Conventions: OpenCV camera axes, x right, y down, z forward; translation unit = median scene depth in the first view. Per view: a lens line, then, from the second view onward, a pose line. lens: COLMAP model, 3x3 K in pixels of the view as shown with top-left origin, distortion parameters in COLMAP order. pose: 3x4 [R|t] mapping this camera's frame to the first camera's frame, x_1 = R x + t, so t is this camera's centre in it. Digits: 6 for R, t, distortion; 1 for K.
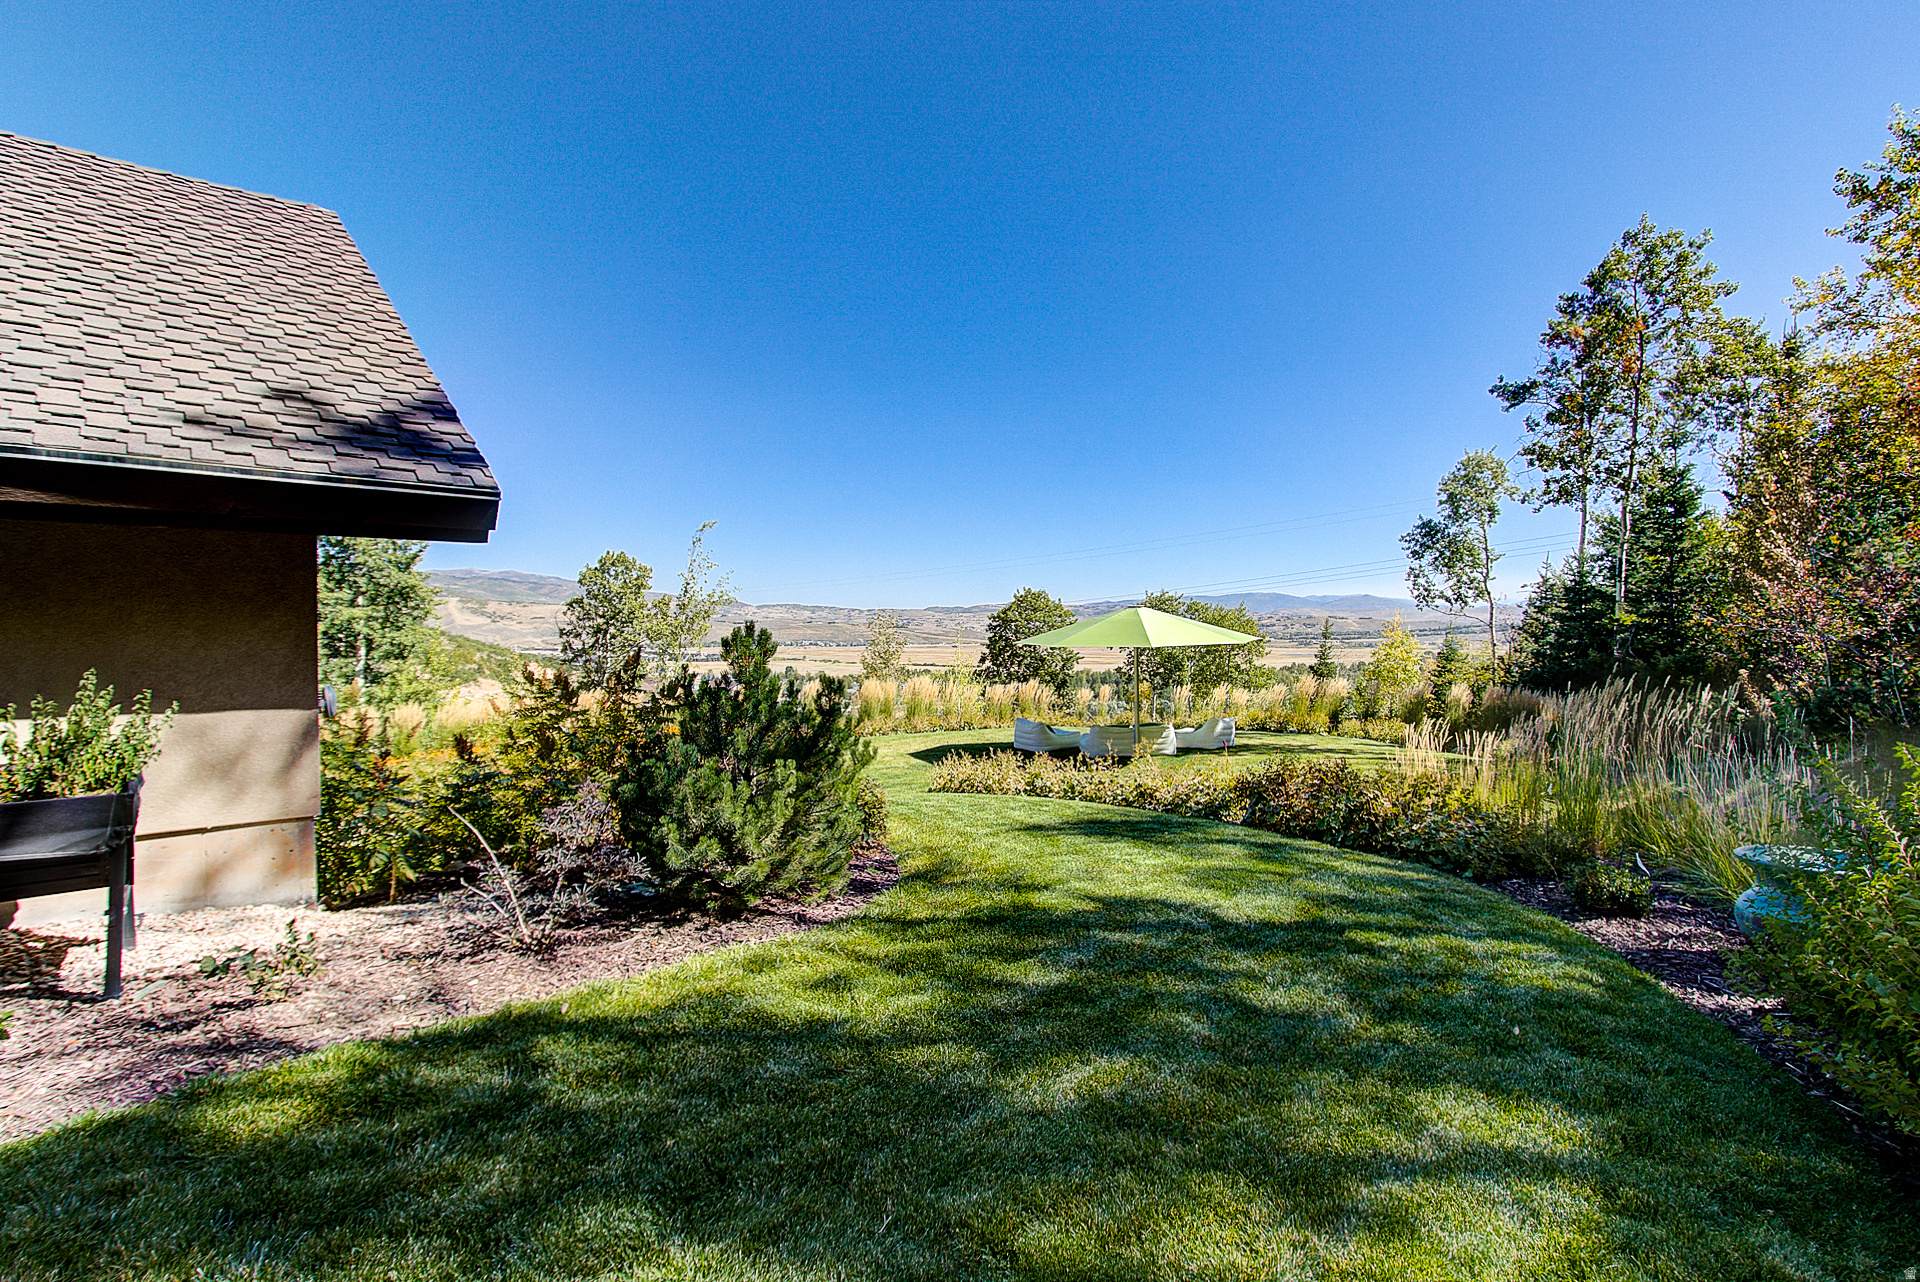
lens RADIAL K [[941.6, 0, 962.3], [0, 941.6, 636.8], [0, 0, 1]] dist [0.020567, 0.002293]
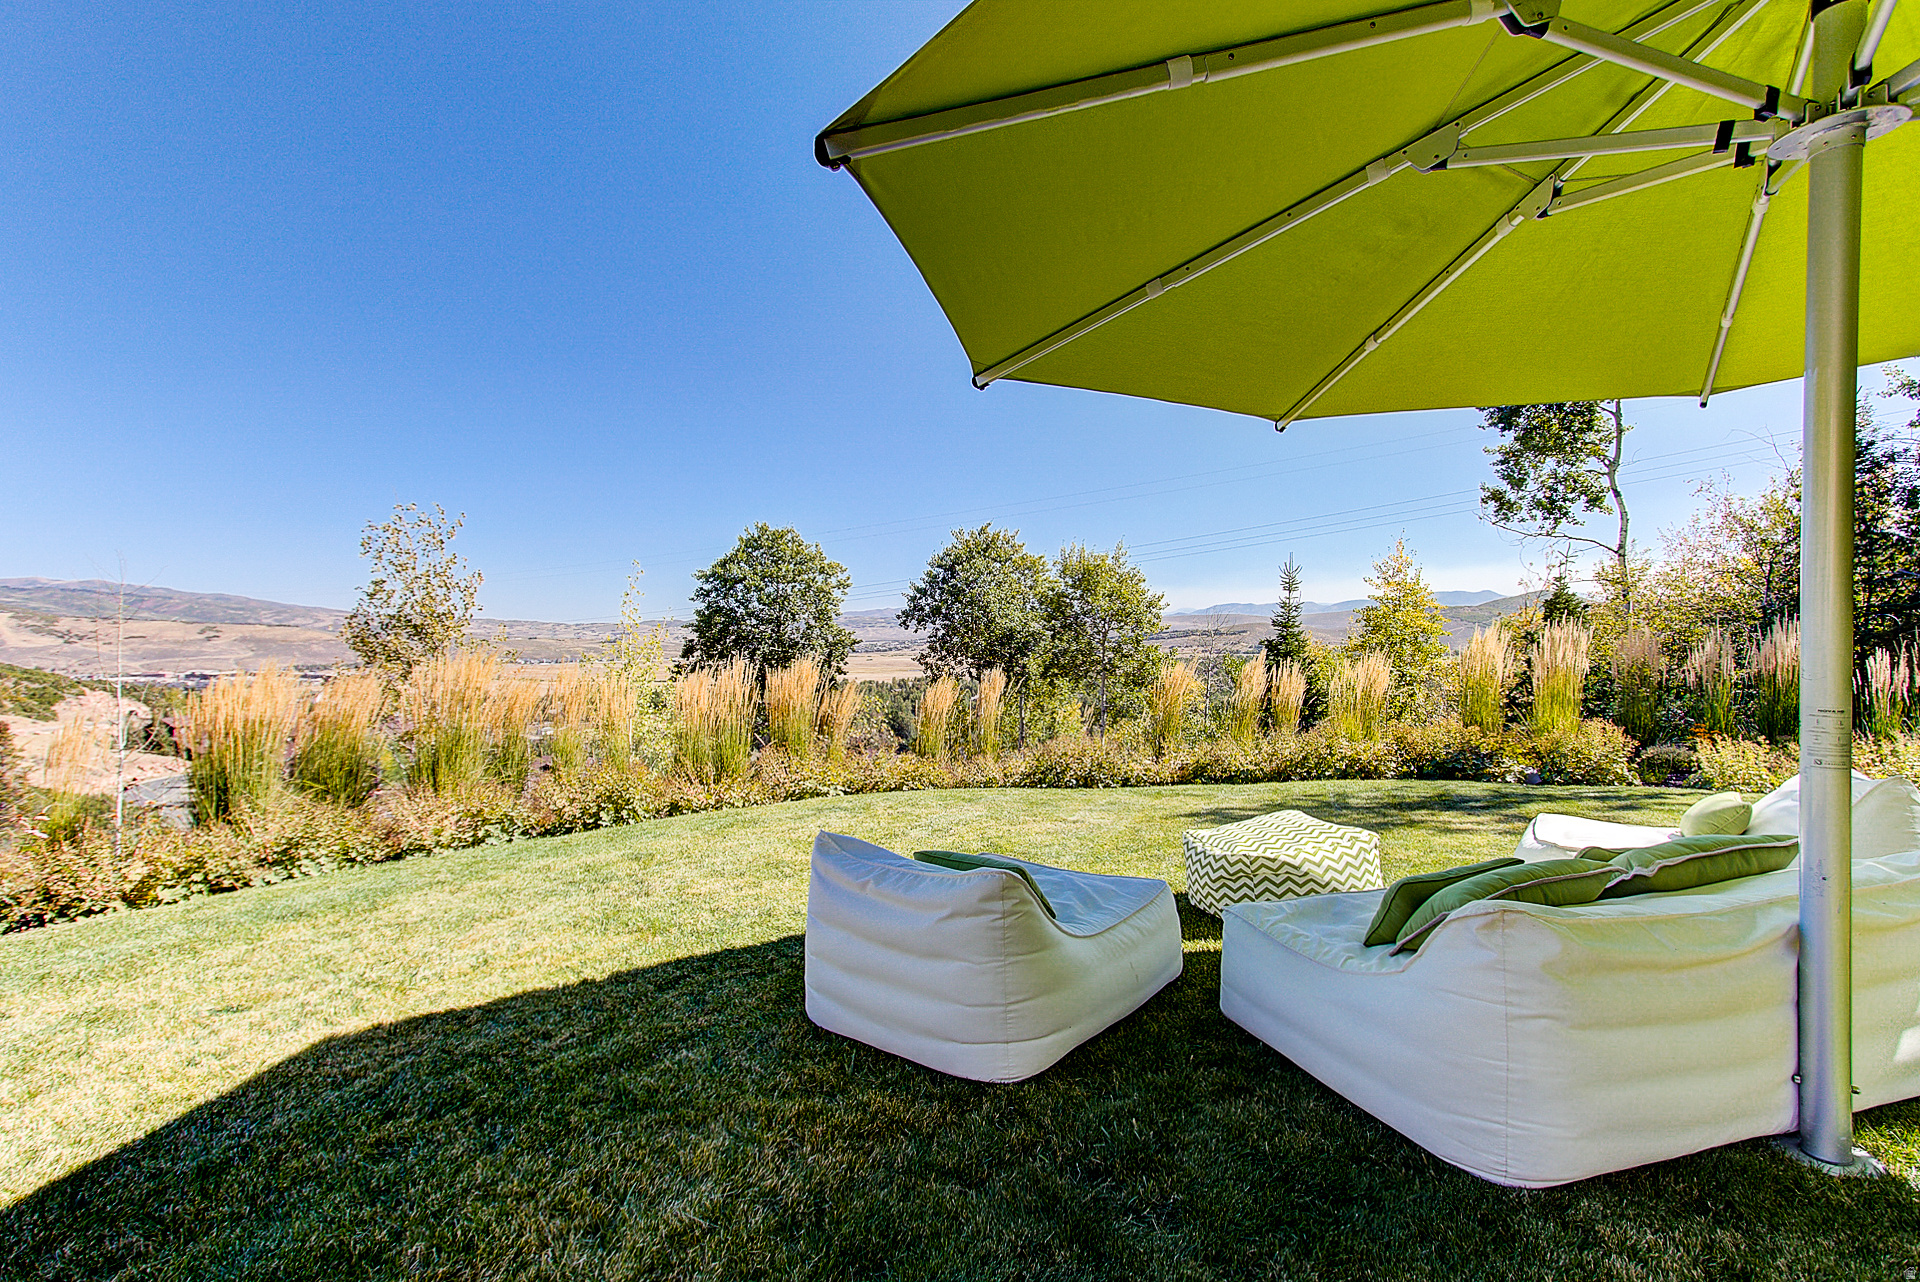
lens RADIAL K [[941.6, 0, 965.2], [0, 941.6, 644.5], [0, 0, 1]] dist [0.020567, 0.002293]
pose [[0.959159, -0.012629, 0.282585, 0.022387], [0.014696, 0.999878, -0.005197, 0.027771], [-0.282485, 0.009137, 0.959228, 0.400899]]
